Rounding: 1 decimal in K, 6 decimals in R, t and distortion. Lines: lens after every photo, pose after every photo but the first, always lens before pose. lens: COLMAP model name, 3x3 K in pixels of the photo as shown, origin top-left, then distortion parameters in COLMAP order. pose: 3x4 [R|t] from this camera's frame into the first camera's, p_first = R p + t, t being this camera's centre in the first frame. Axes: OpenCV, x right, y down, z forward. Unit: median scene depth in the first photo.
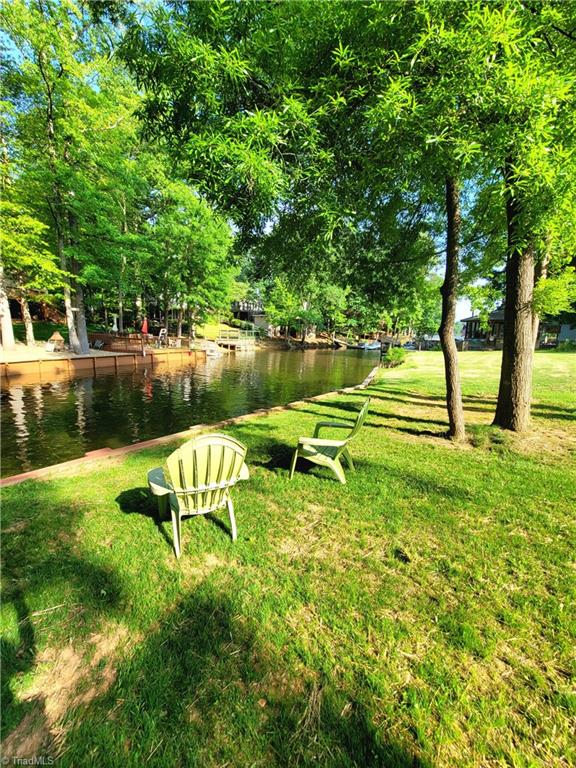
lens RADIAL K [[313.3, 0, 285.7], [0, 313.3, 392.5], [0, 0, 1]] dist [0.004159, -0.000778]
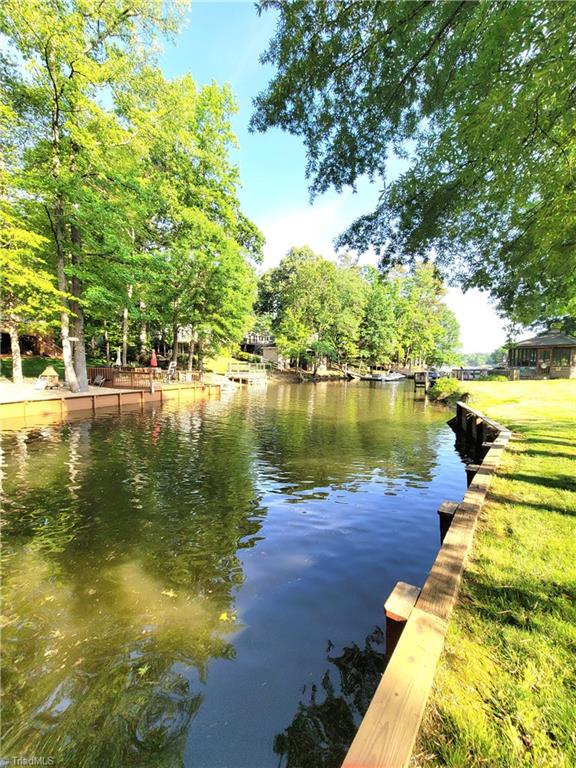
lens RADIAL K [[313.3, 0, 286.0], [0, 313.3, 392.2], [0, 0, 1]] dist [0.004159, -0.000778]
pose [[0.999758, -0.019927, 0.009294, -0.068349], [0.020806, 0.994068, -0.106750, -0.013918], [-0.007111, 0.106917, 0.994242, 0.105547]]
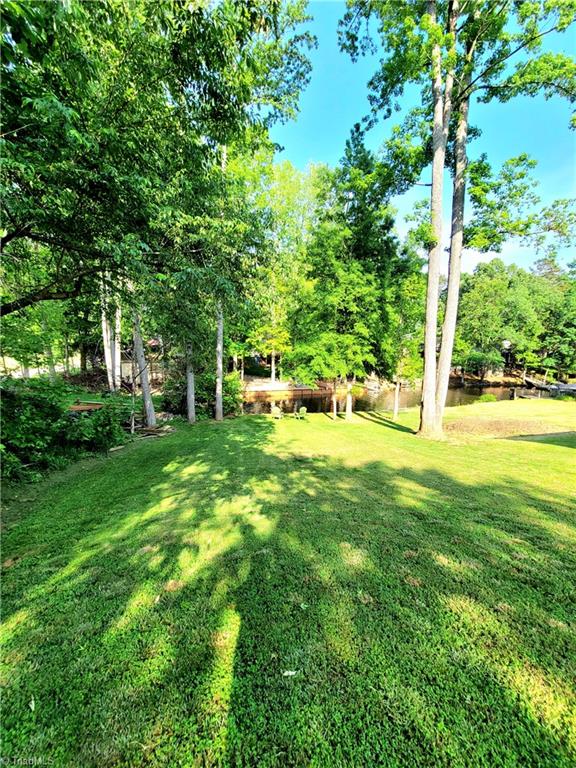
lens RADIAL K [[313.3, 0, 284.2], [0, 313.3, 391.1], [0, 0, 1]] dist [0.004159, -0.000778]
pose [[0.757745, 0.070328, -0.648750, 0.392795], [-0.122156, 0.991888, -0.035154, -0.008645], [0.641016, 0.105887, 0.760189, -0.397439]]
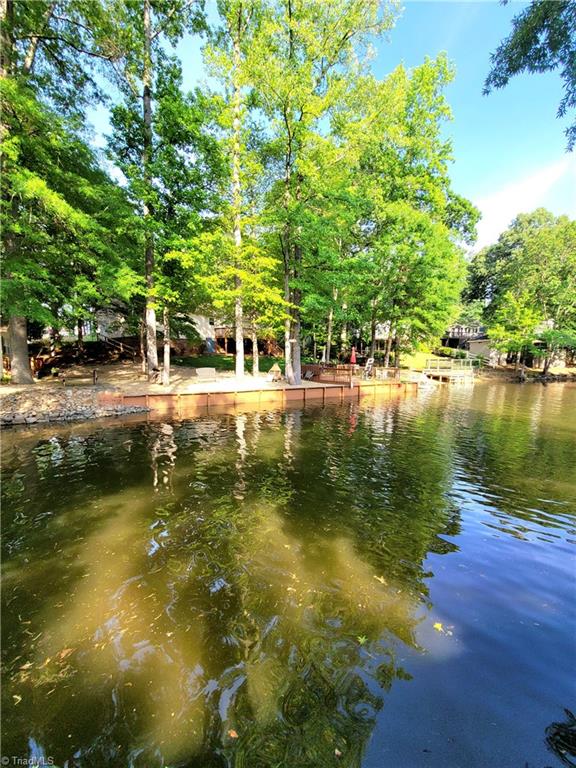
lens RADIAL K [[313.3, 0, 289.2], [0, 313.3, 392.6], [0, 0, 1]] dist [0.004159, -0.000778]
pose [[0.838567, 0.027849, -0.544086, -0.075832], [-0.082574, 0.993652, -0.076406, -0.013194], [0.538504, 0.108999, 0.835543, 0.101231]]
